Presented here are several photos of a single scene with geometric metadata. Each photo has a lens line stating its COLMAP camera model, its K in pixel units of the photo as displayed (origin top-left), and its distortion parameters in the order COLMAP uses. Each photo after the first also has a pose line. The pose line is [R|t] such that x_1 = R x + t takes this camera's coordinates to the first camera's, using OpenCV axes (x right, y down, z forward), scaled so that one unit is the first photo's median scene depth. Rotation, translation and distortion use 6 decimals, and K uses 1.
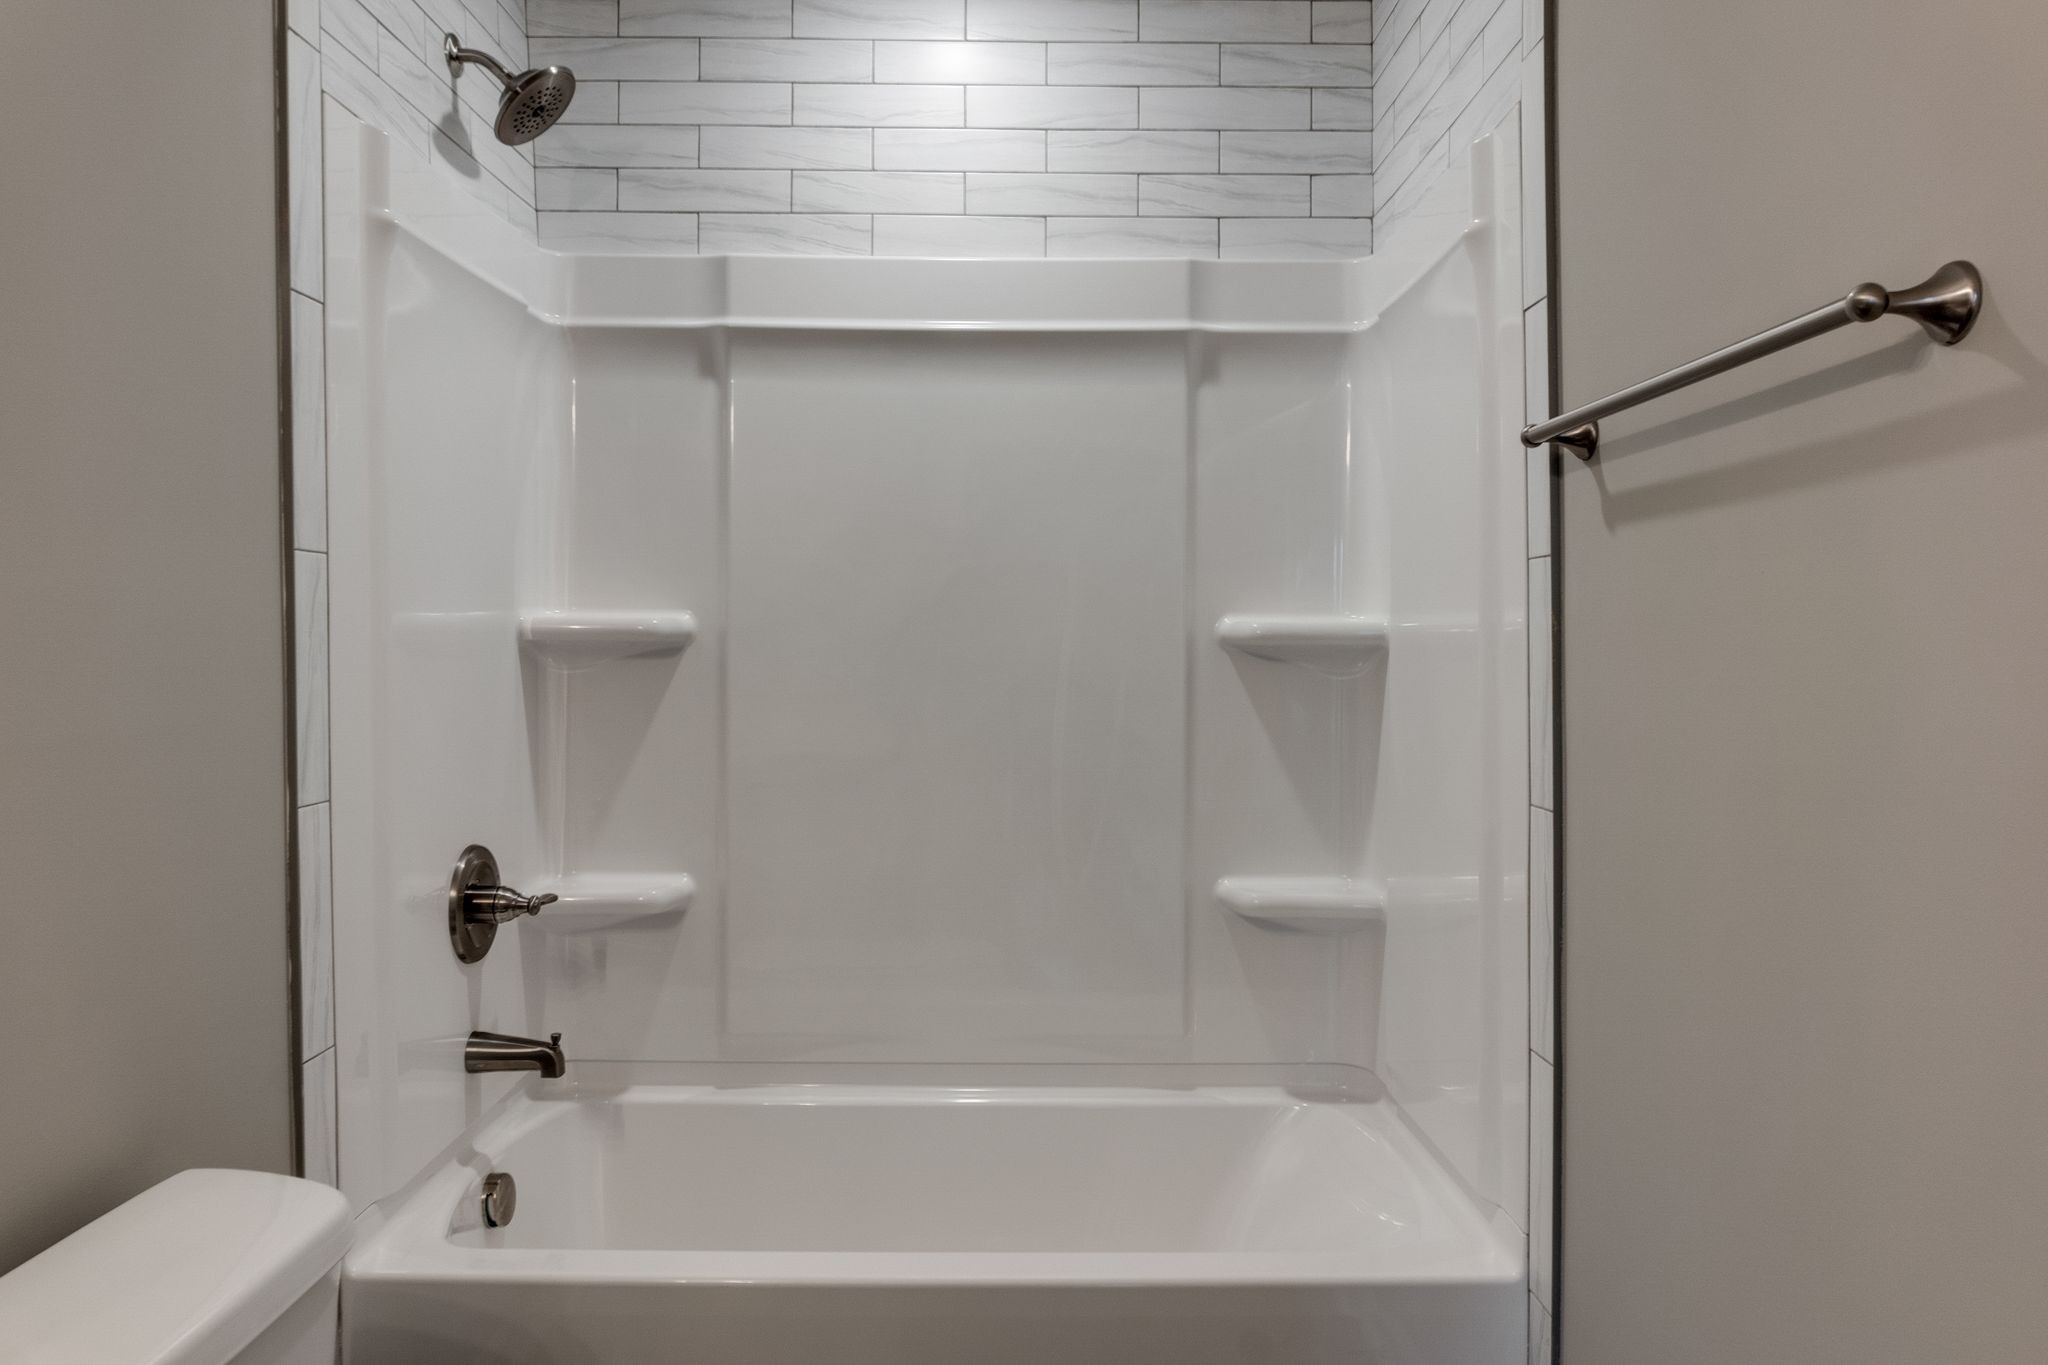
lens RADIAL K [[1435.3, 0, 987.5], [0, 1435.3, 681.1], [0, 0, 1]] dist [-0.016904, 0.002210]
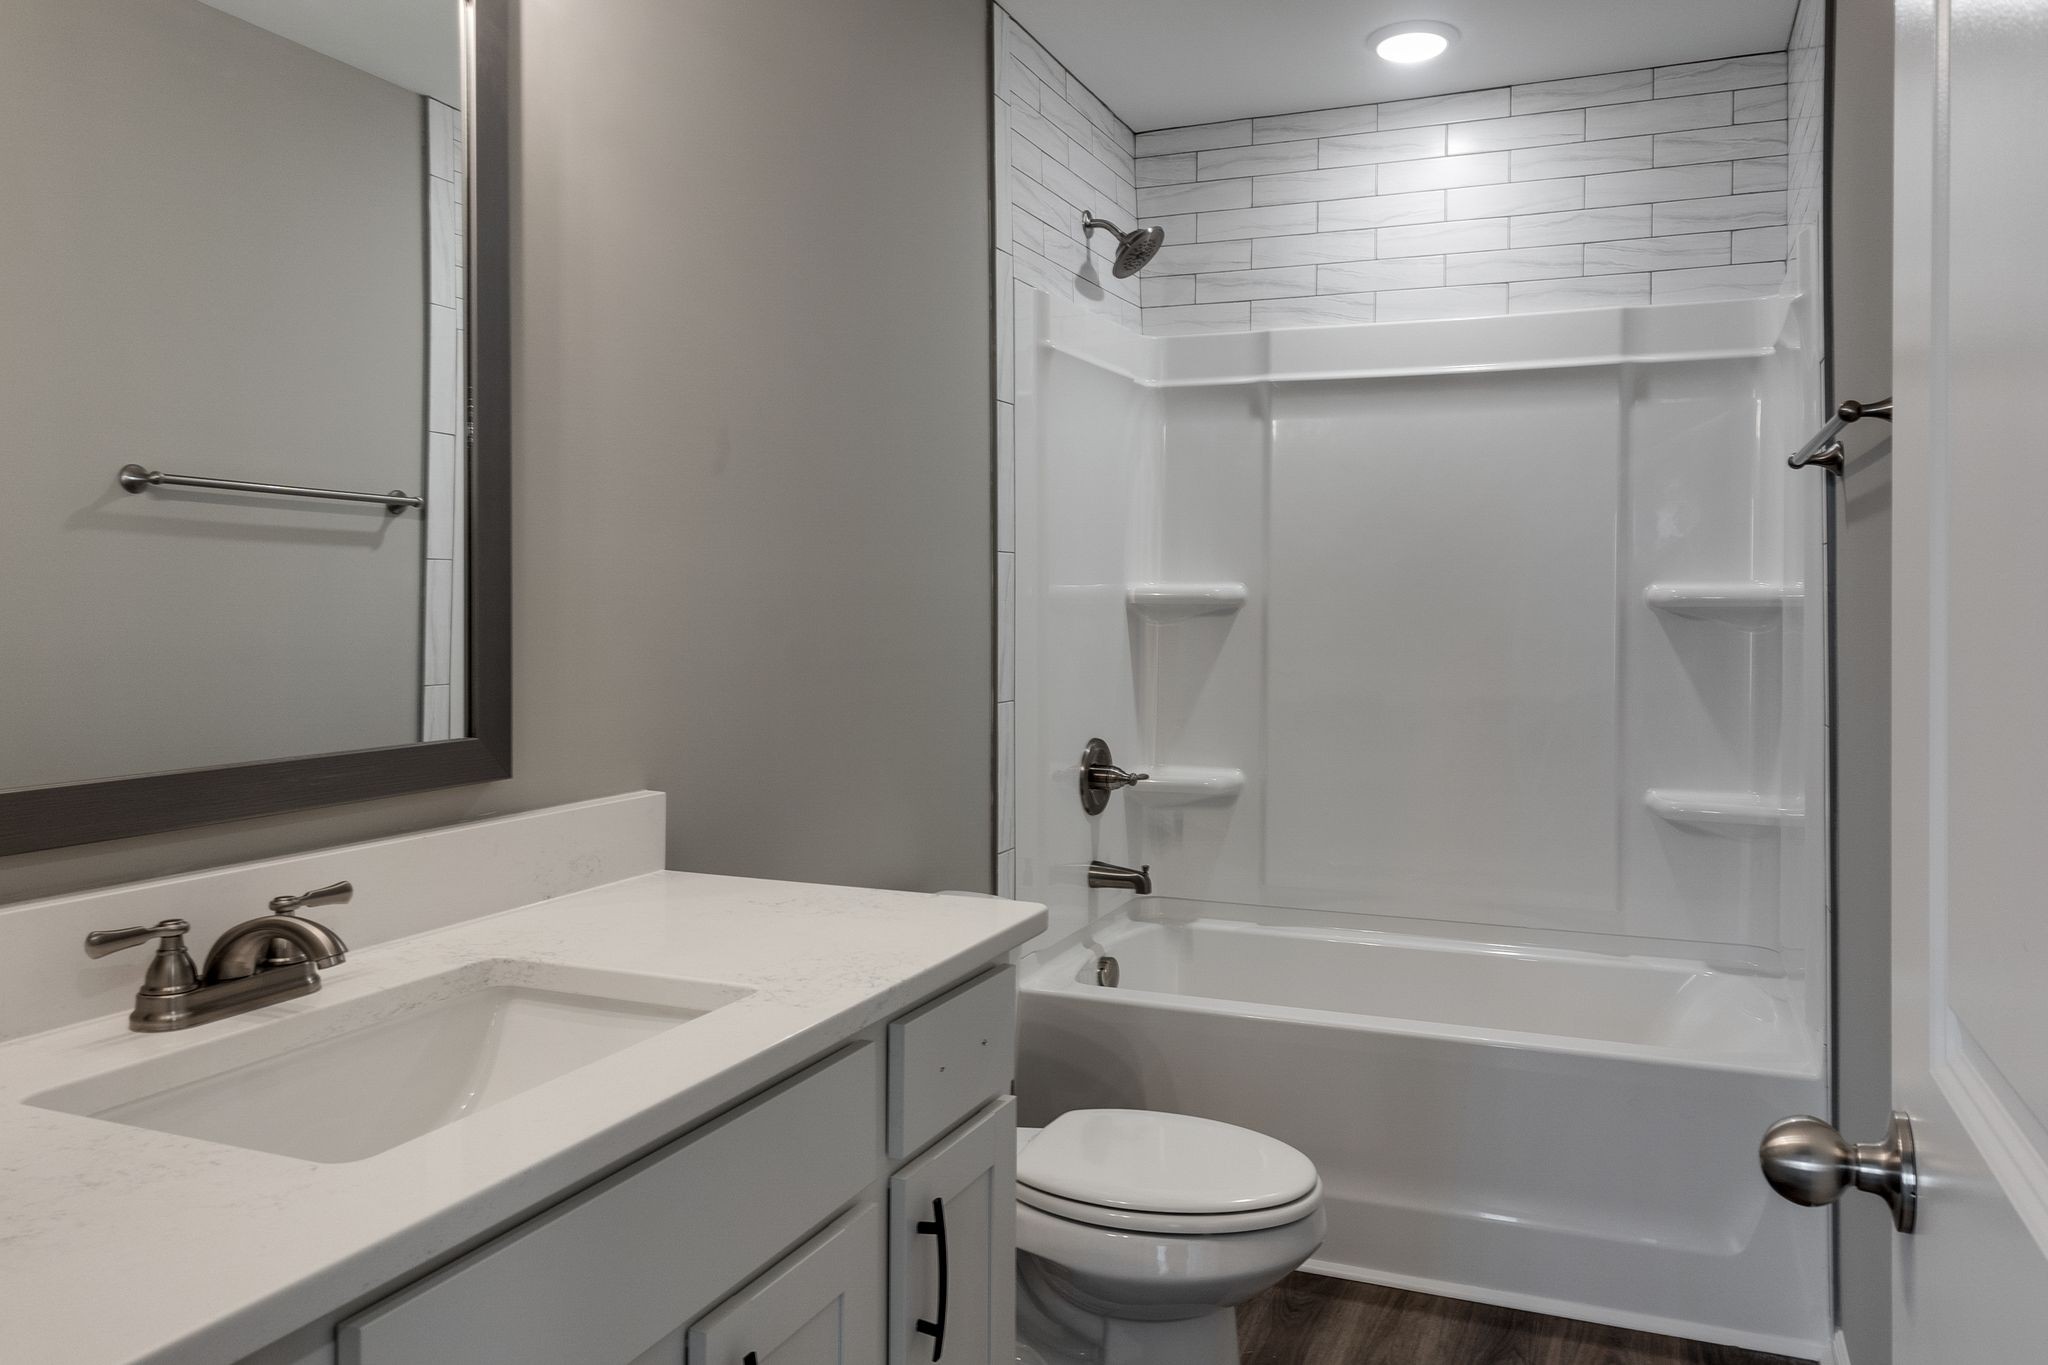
lens RADIAL K [[1435.3, 0, 987.5], [0, 1435.3, 681.1], [0, 0, 1]] dist [-0.016904, 0.002210]
pose [[0.911165, 0.020497, -0.411531, 0.155529], [-0.008861, 0.999506, 0.030163, 0.008108], [0.411946, -0.023837, 0.910897, -0.415671]]
